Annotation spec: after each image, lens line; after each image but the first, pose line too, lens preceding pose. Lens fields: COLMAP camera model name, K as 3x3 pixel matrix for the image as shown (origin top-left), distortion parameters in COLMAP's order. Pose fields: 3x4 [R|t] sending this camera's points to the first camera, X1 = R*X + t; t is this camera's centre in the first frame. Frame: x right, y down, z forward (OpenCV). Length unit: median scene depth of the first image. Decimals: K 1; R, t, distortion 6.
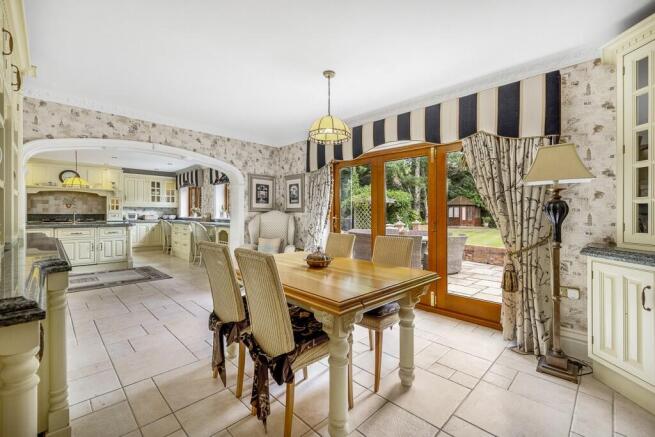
lens RADIAL K [[283.5, 0, 331.0], [0, 283.5, 214.6], [0, 0, 1]] dist [0.001229, 0.000115]
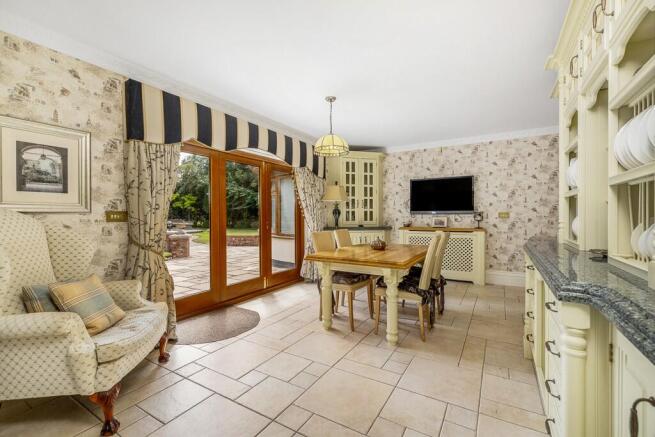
lens RADIAL K [[283.5, 0, 331.0], [0, 283.5, 214.6], [0, 0, 1]] dist [0.001229, 0.000115]
pose [[-0.241244, -0.006056, 0.970446, -0.891243], [0.001784, 0.999976, 0.006683, -0.012758], [-0.970463, 0.003344, -0.241228, 0.984796]]
